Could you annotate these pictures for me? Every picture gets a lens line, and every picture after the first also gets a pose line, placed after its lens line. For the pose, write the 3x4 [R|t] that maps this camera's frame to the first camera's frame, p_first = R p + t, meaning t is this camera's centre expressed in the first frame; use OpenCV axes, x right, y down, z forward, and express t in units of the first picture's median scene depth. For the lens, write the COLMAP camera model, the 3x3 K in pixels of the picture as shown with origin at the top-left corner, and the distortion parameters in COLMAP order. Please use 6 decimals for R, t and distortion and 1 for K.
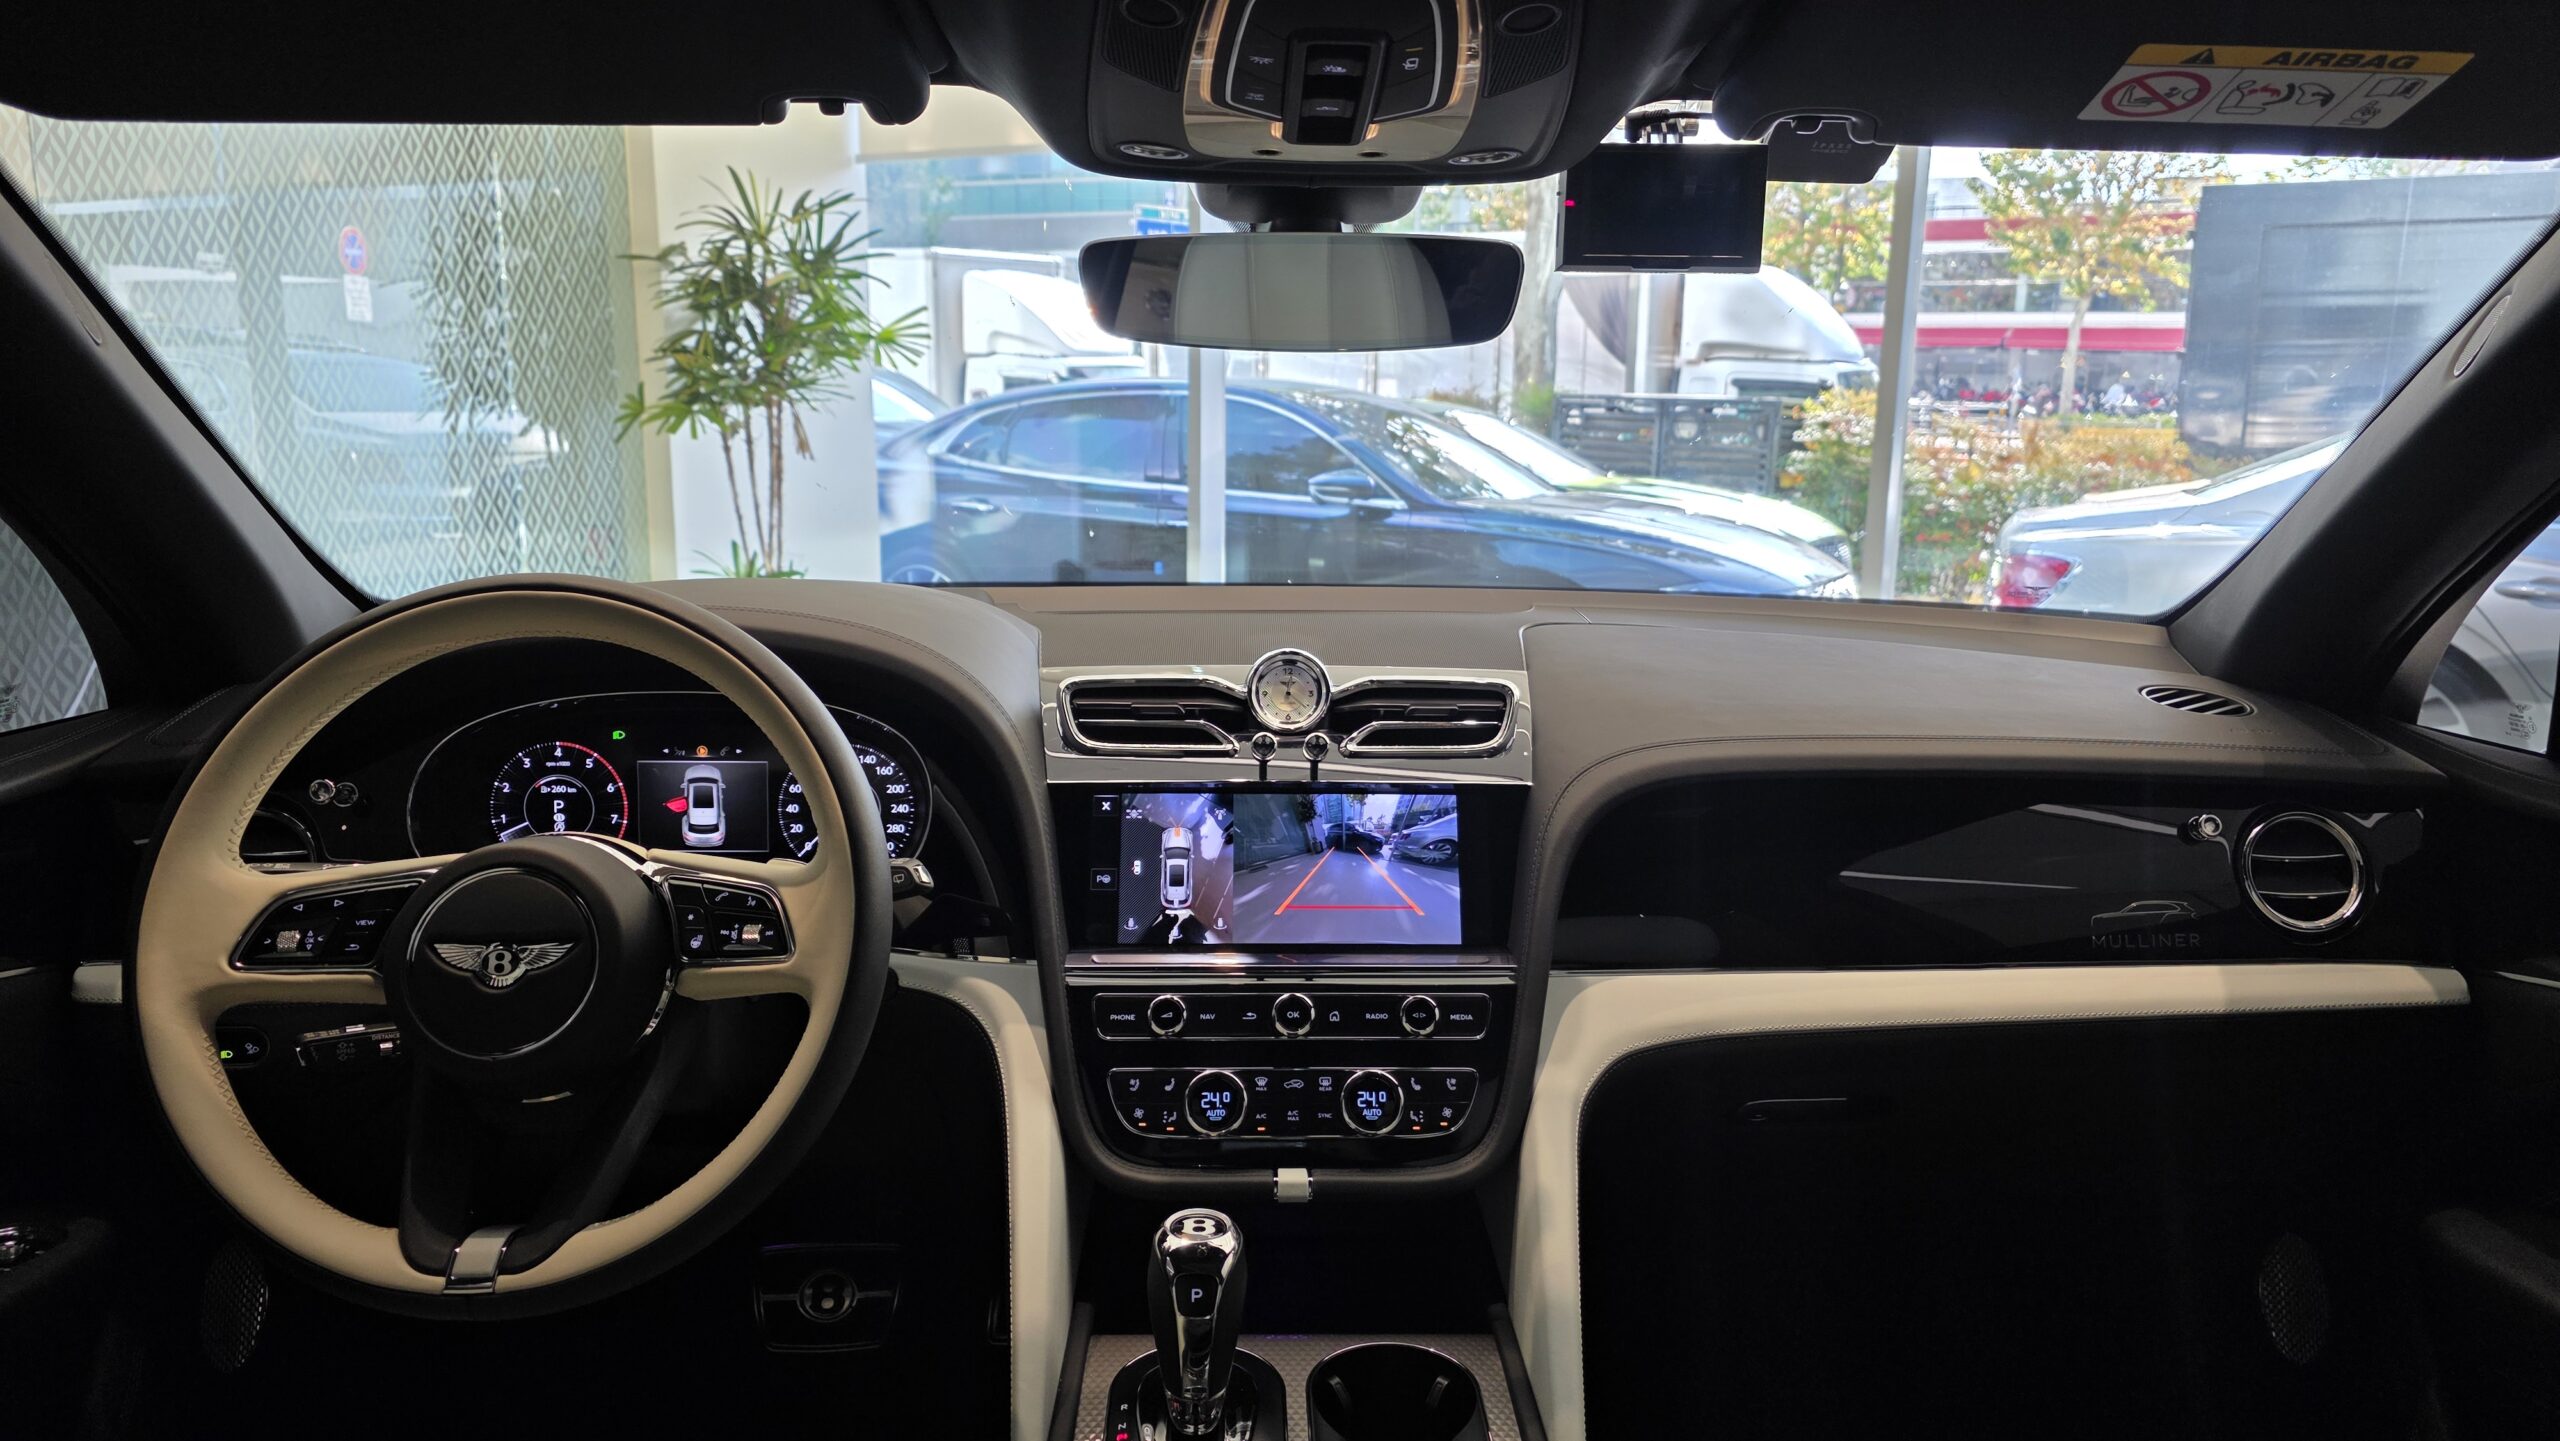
lens RADIAL K [[1732.3, 0, 1292.4], [0, 1732.3, 707.9], [0, 0, 1]] dist [0.073596, -0.083572]
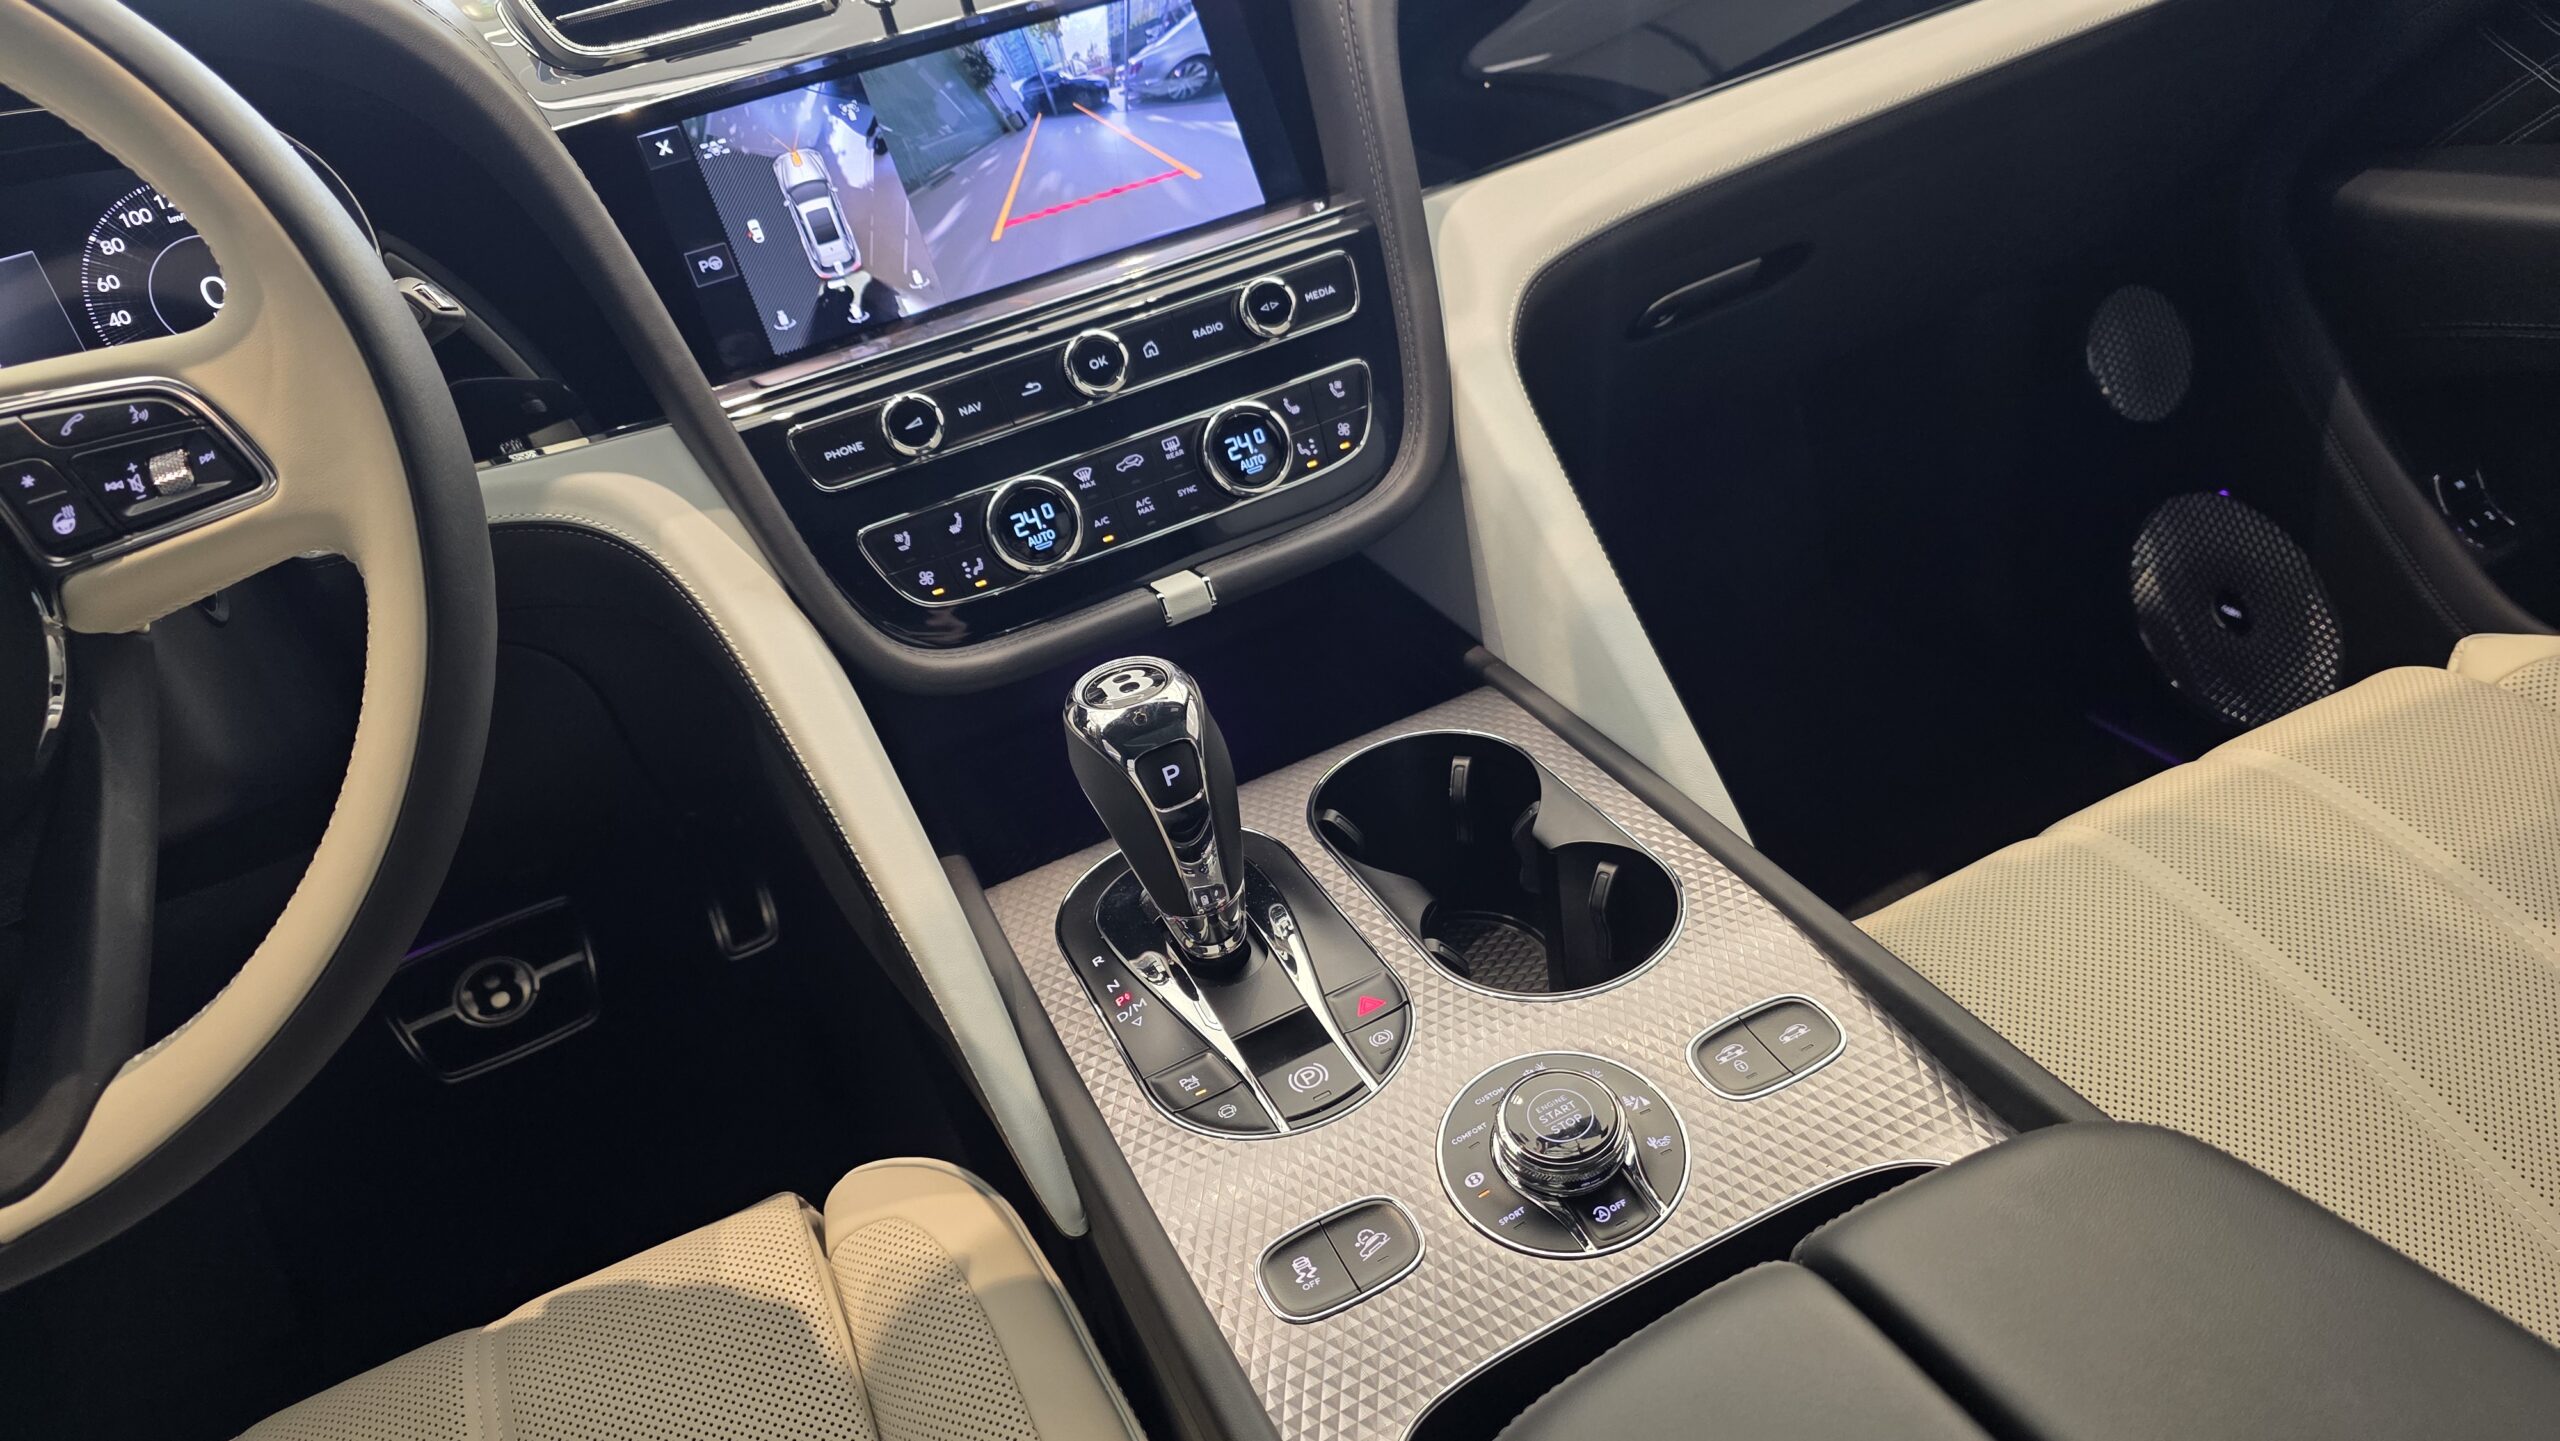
lens RADIAL K [[1732.3, 0, 1292.4], [0, 1732.3, 707.9], [0, 0, 1]] dist [0.073596, -0.083572]
pose [[0.902091, -0.357241, 0.242097, -0.129797], [0.263889, 0.900533, 0.345546, 0.080142], [-0.341460, -0.247827, 0.906635, 0.319747]]
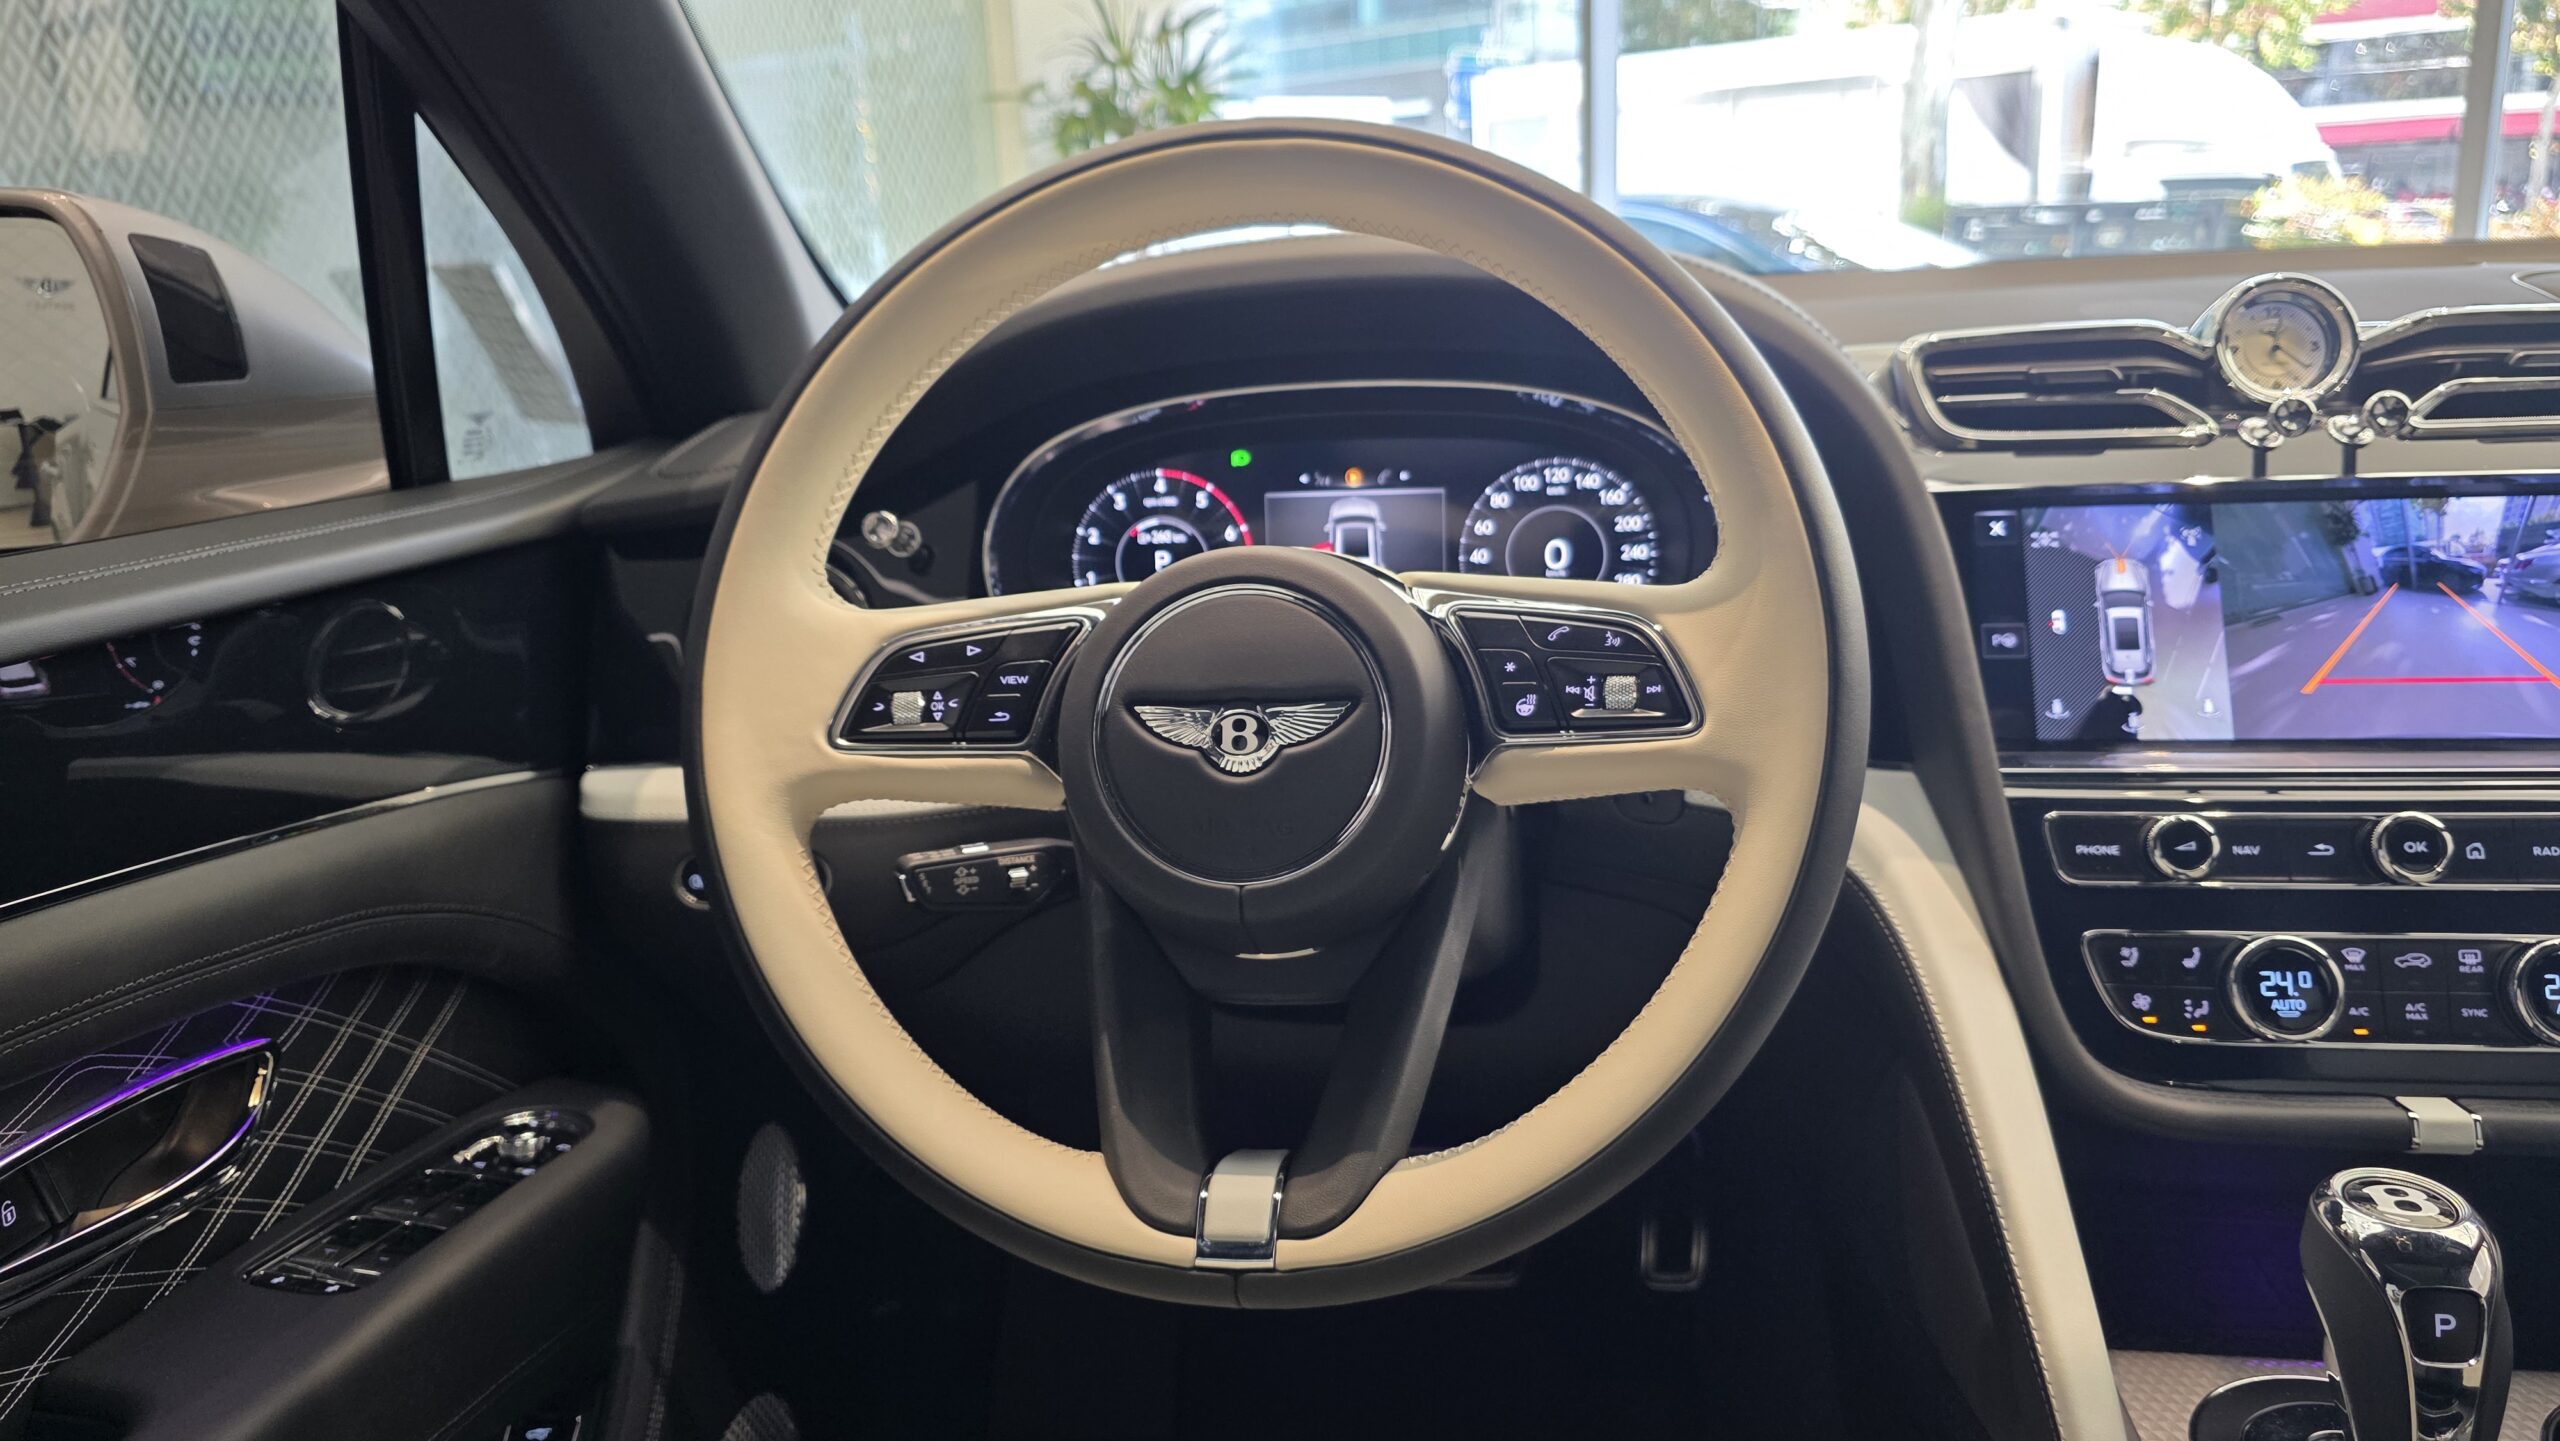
lens RADIAL K [[1751.7, 0, 1285.0], [0, 1751.7, 690.9], [0, 0, 1]] dist [0.050991, -0.070166]
pose [[0.983135, -0.010979, -0.182552, -0.252227], [0.022376, 0.997918, 0.060492, 0.071972], [0.181508, -0.063556, 0.981334, 0.310189]]
